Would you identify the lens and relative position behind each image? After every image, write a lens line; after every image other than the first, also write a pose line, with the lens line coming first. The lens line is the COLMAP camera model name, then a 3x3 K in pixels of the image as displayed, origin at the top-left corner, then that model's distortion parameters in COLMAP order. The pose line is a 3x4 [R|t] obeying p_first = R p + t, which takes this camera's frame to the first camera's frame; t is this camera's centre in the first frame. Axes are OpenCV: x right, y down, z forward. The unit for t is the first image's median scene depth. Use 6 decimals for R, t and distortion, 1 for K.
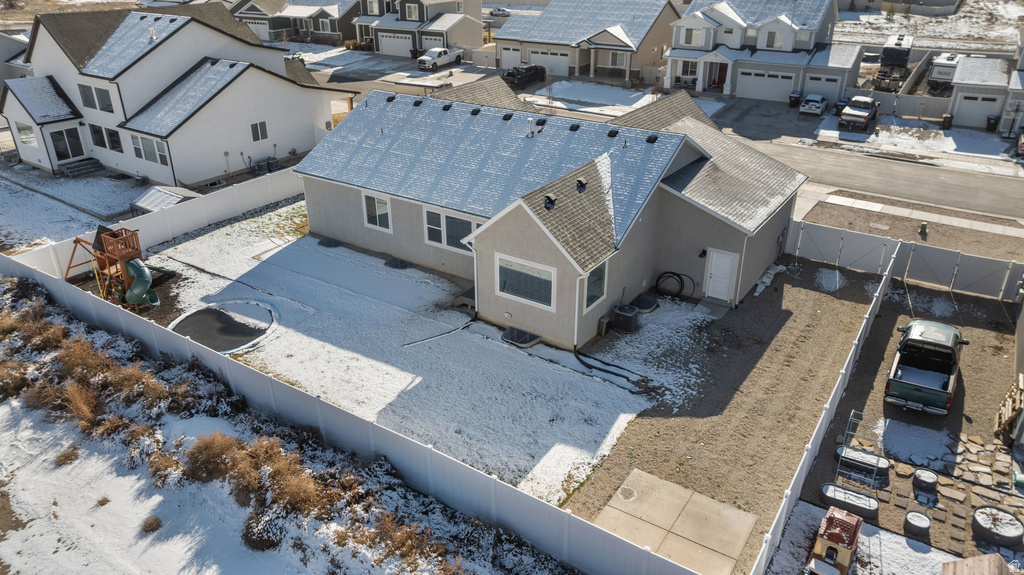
lens RADIAL K [[722.3, 0, 515.9], [0, 722.3, 284.8], [0, 0, 1]] dist [-0.031265, 0.034506]
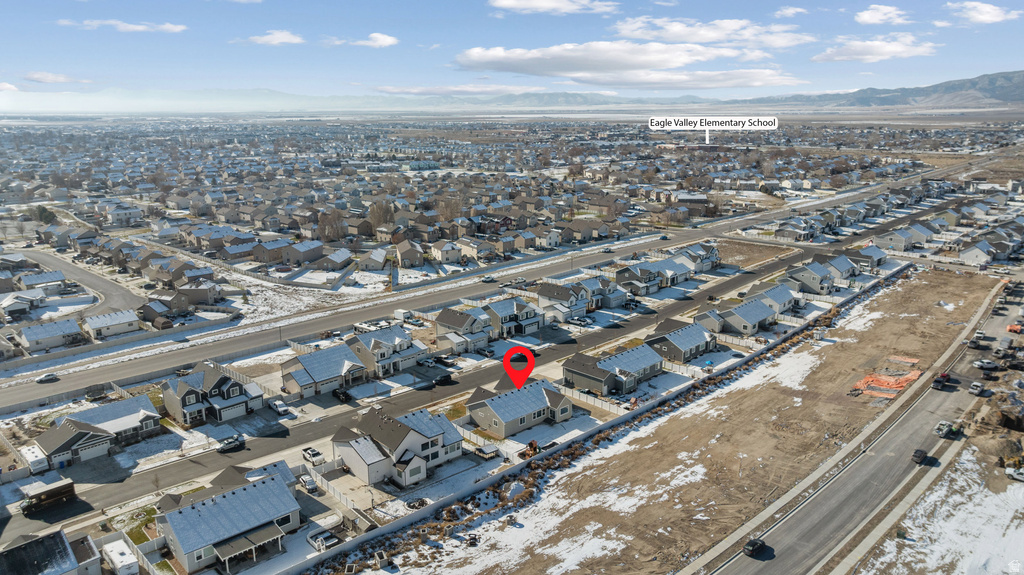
lens RADIAL K [[722.3, 0, 512.4], [0, 722.3, 280.4], [0, 0, 1]] dist [-0.031265, 0.034506]
pose [[0.216526, -0.227092, 0.949498, -3.944506], [0.427633, 0.896366, 0.116866, -1.325885], [-0.877637, 0.380732, 0.291198, -0.507744]]
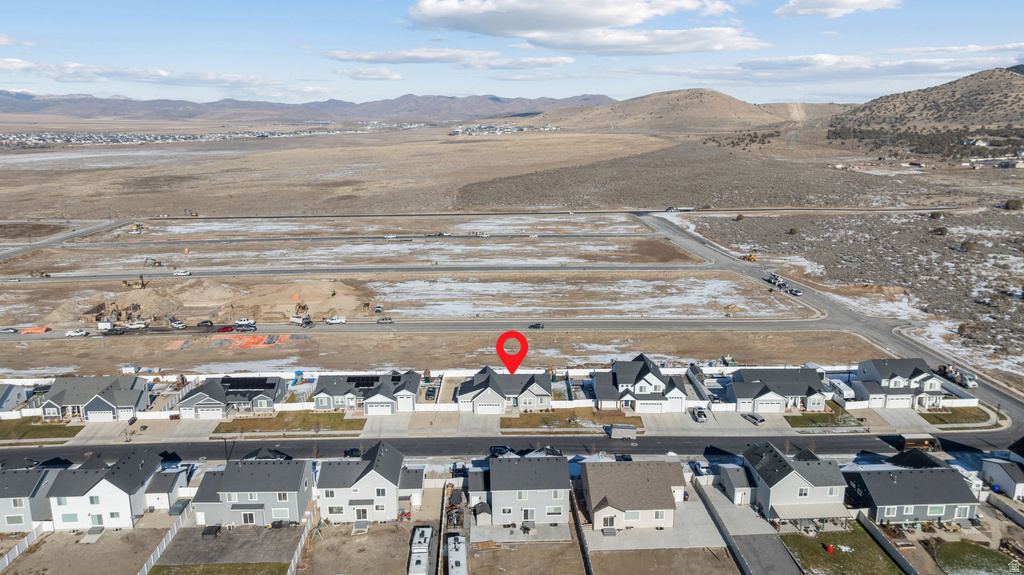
lens RADIAL K [[722.3, 0, 512.6], [0, 722.3, 297.4], [0, 0, 1]] dist [-0.031265, 0.034506]
pose [[-0.828720, 0.135413, -0.543035, 2.493457], [-0.242471, 0.787627, 0.566438, -3.317144], [0.504412, 0.601088, -0.619888, 3.606772]]
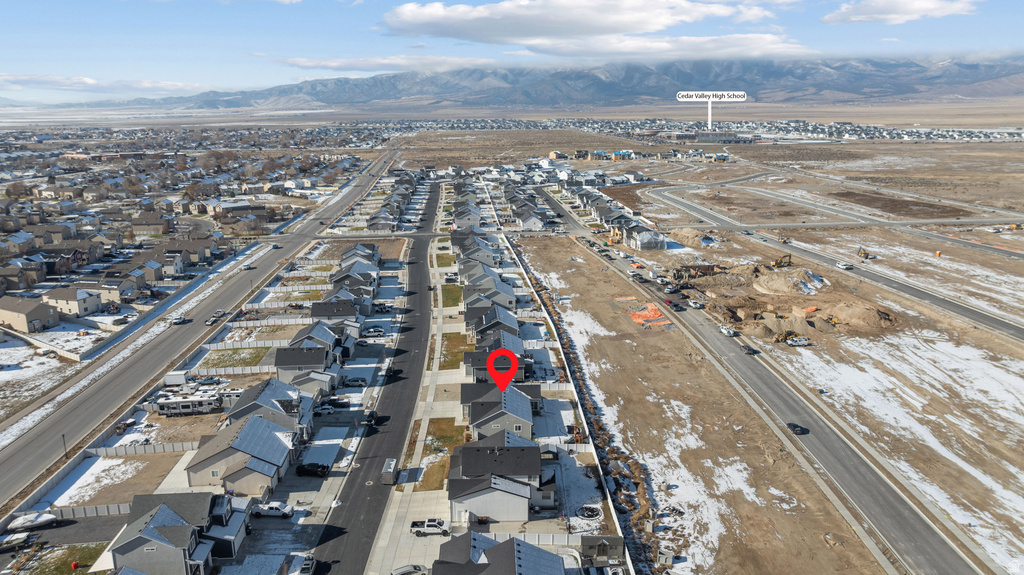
lens RADIAL K [[722.3, 0, 513.5], [0, 722.3, 278.8], [0, 0, 1]] dist [-0.031265, 0.034506]
pose [[-0.581332, -0.183259, 0.792760, -3.295419], [0.361672, 0.814566, 0.453515, -2.685115], [-0.728866, 0.550362, -0.407254, 2.281614]]
